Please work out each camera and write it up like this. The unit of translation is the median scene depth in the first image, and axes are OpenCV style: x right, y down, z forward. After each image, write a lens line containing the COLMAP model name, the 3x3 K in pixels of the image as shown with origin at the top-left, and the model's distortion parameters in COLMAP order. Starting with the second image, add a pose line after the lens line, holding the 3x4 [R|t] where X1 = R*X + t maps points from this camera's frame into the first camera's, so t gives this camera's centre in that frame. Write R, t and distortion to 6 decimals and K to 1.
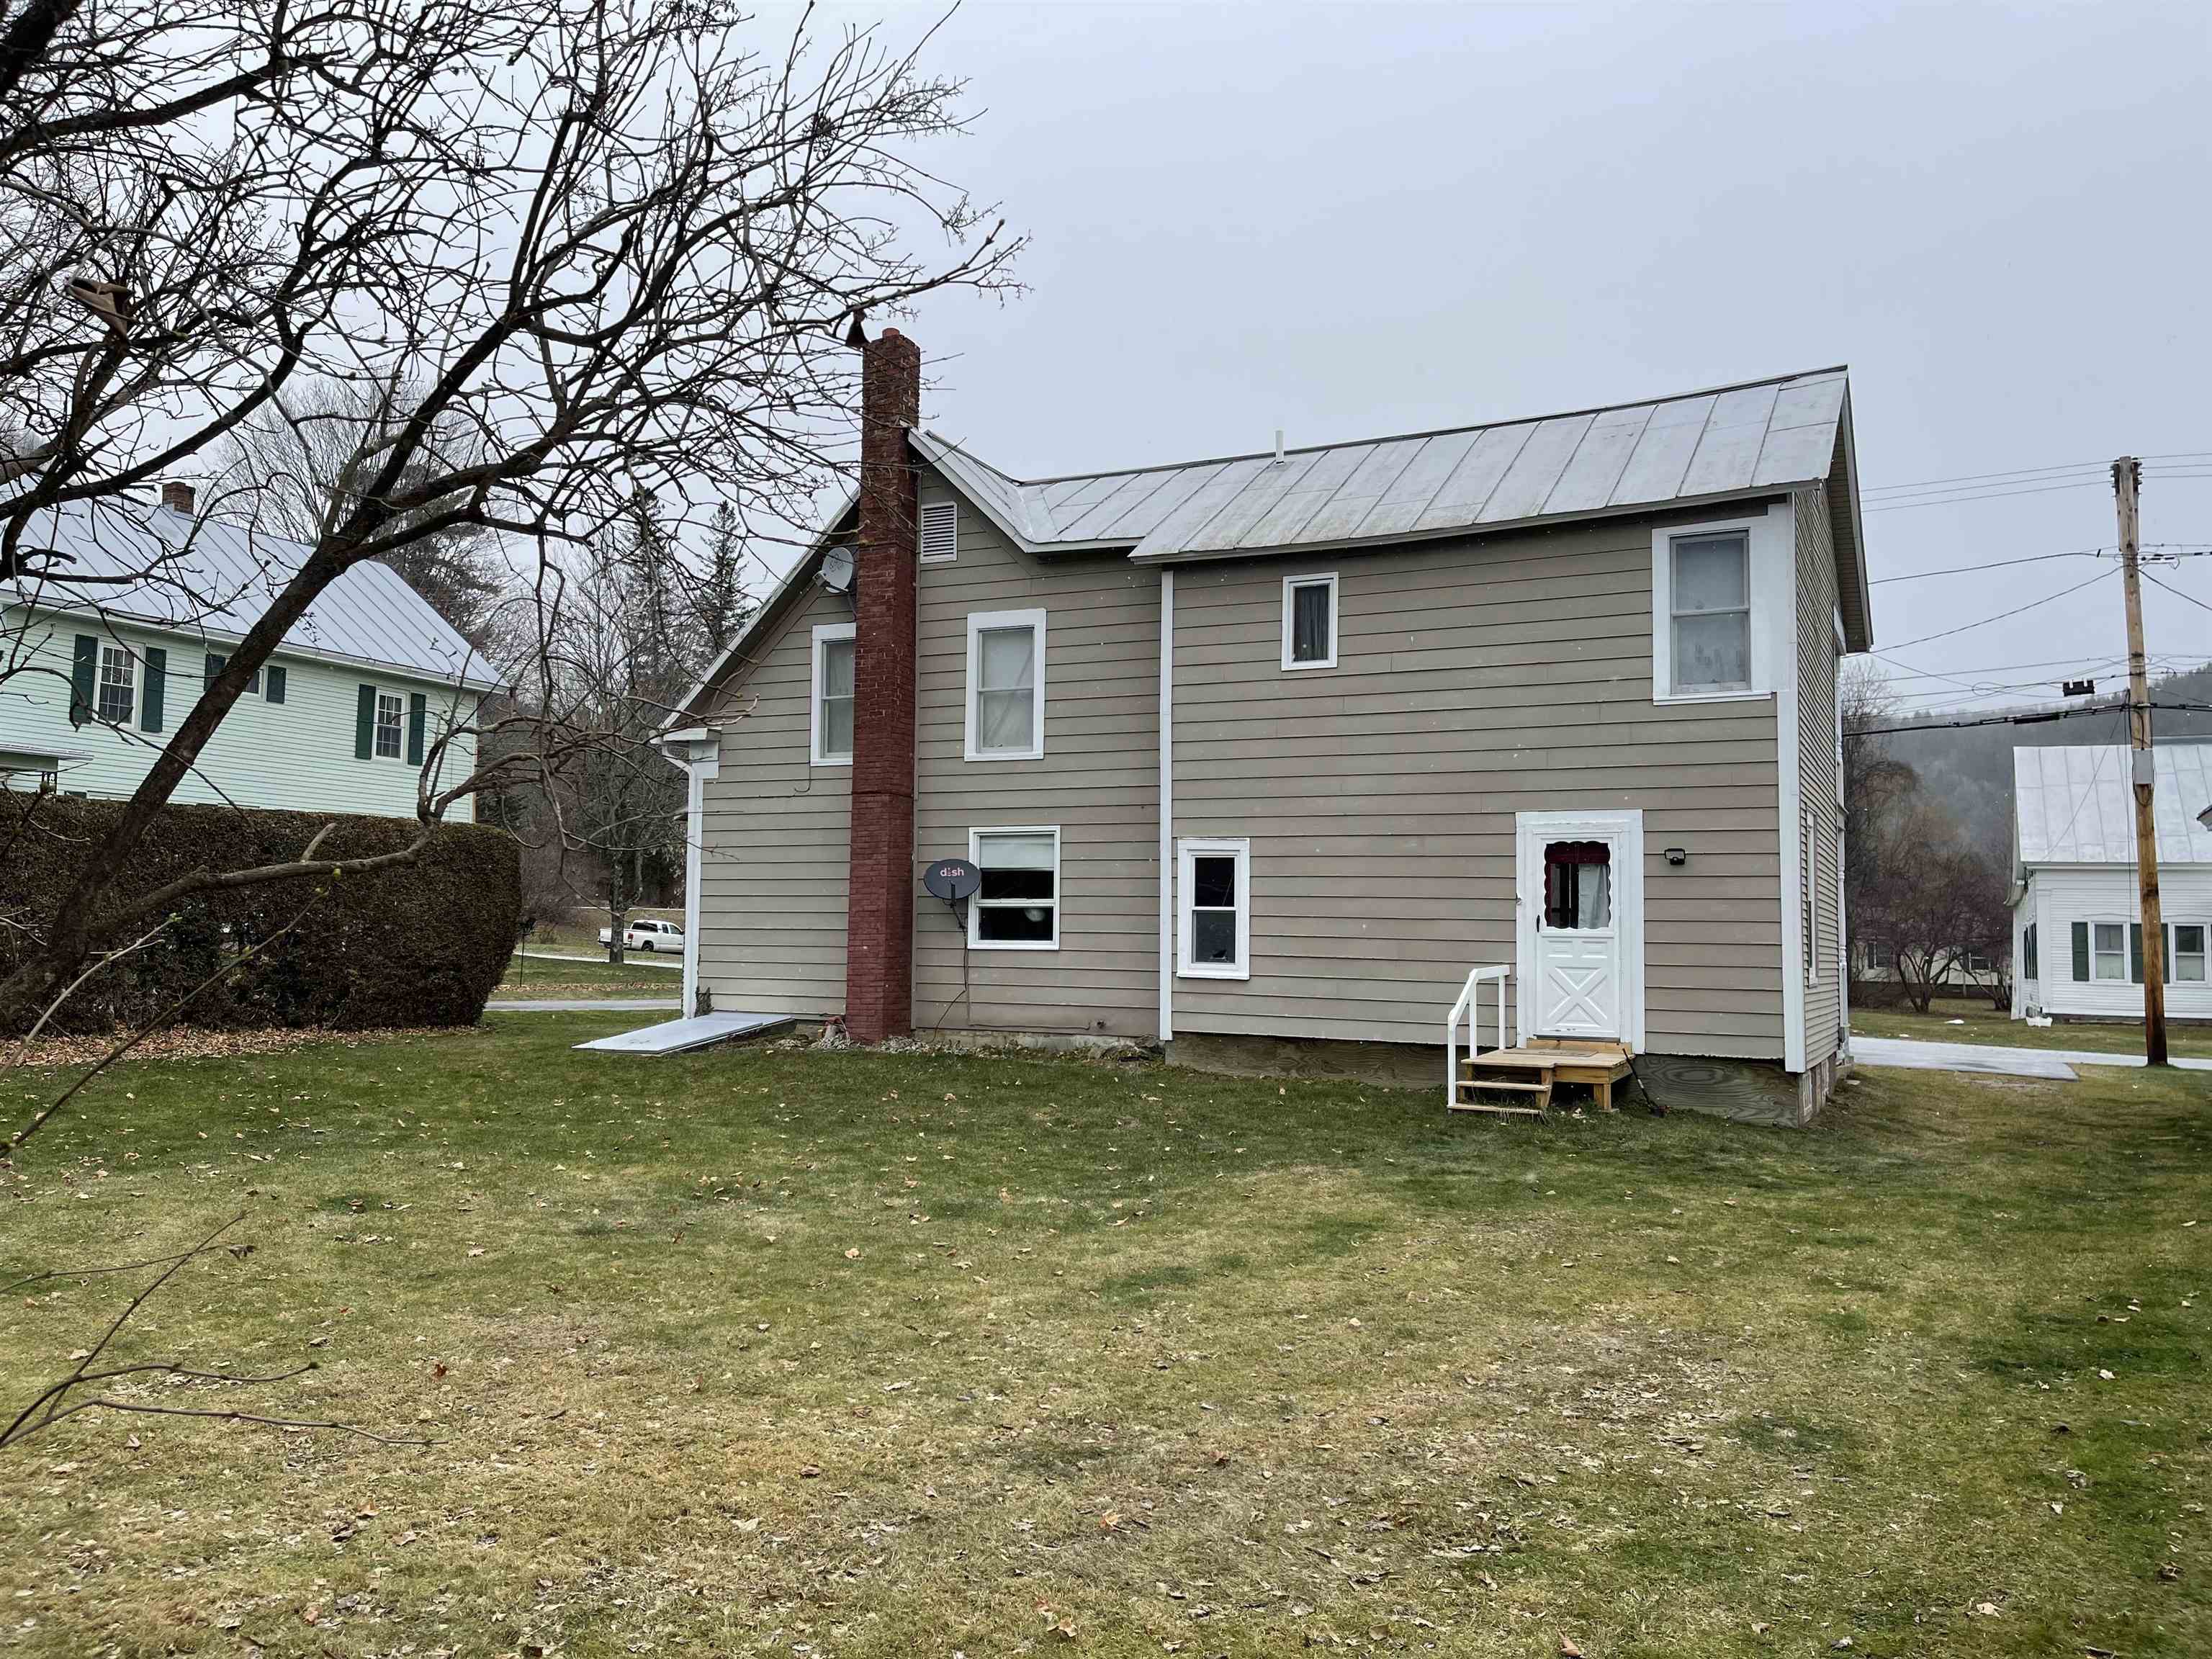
lens RADIAL K [[1680.9, 0, 1105.0], [0, 1680.9, 820.4], [0, 0, 1]] dist [-0.008315, -0.014822]
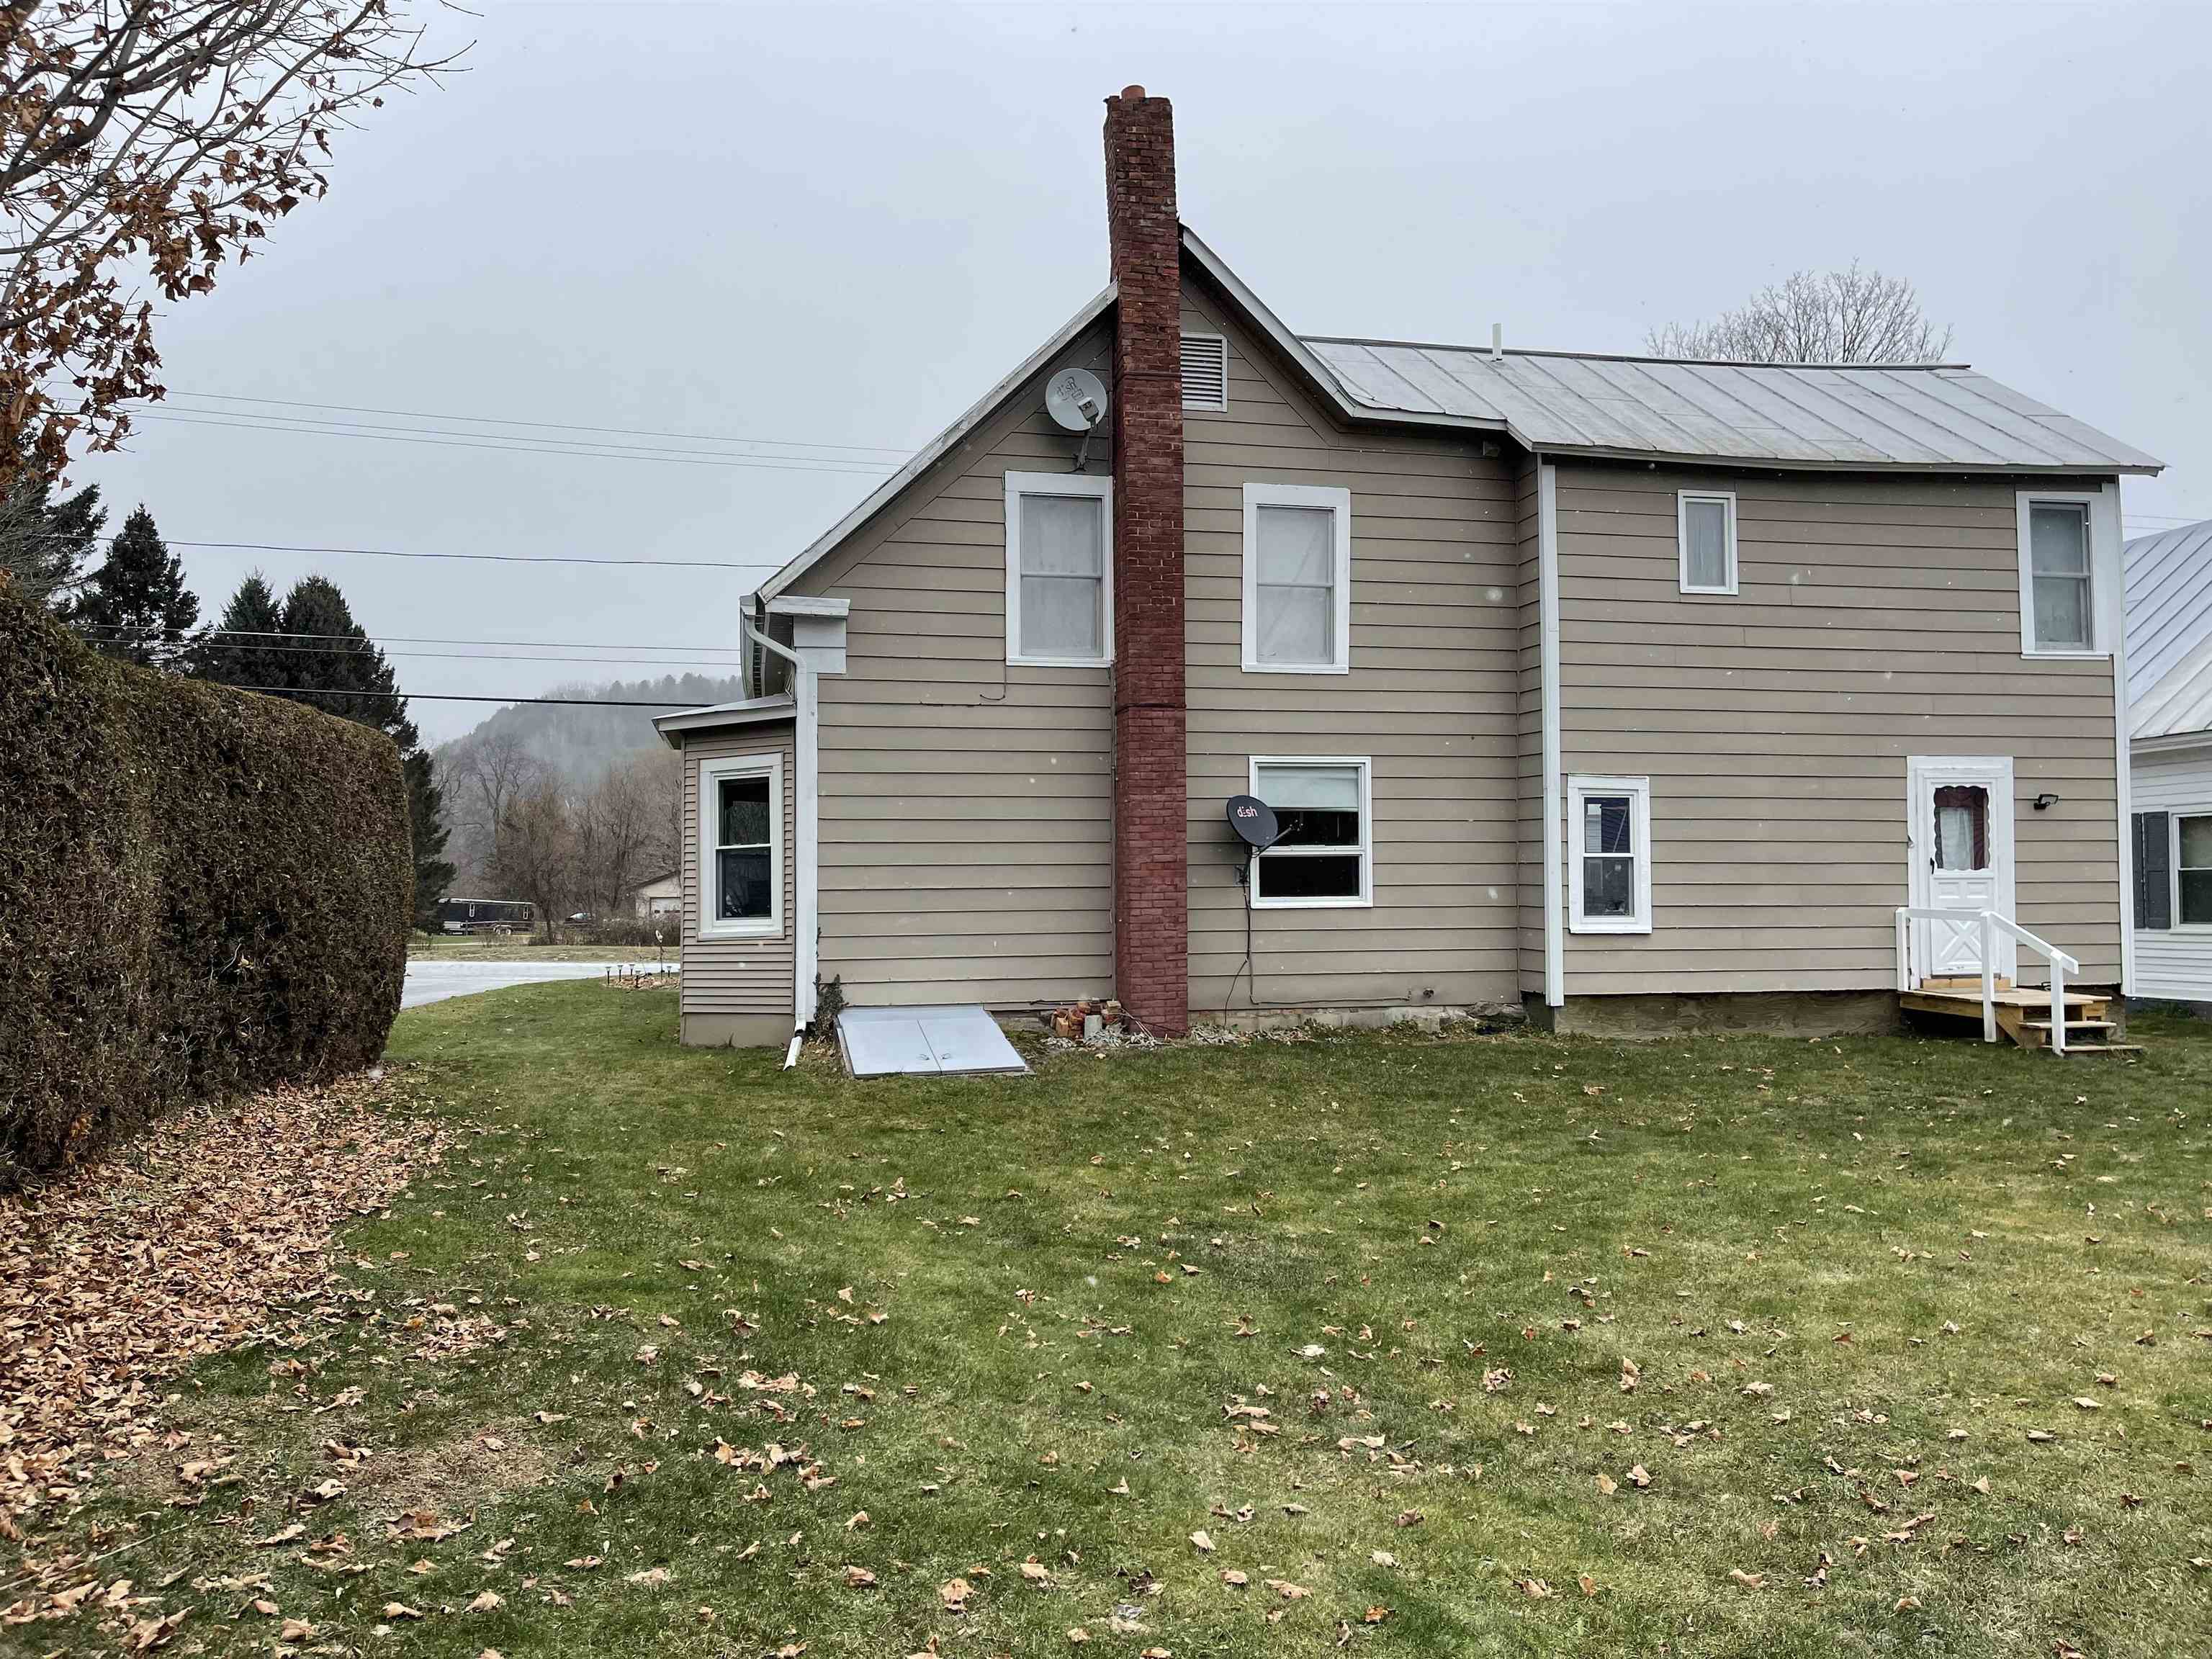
lens RADIAL K [[1680.9, 0, 1104.6], [0, 1680.9, 834.8], [0, 0, 1]] dist [-0.008315, -0.014822]
pose [[0.779872, -0.006582, 0.625905, -0.667243], [-0.025107, 0.998811, 0.041786, 0.010709], [-0.625436, -0.048302, 0.778779, 0.451769]]
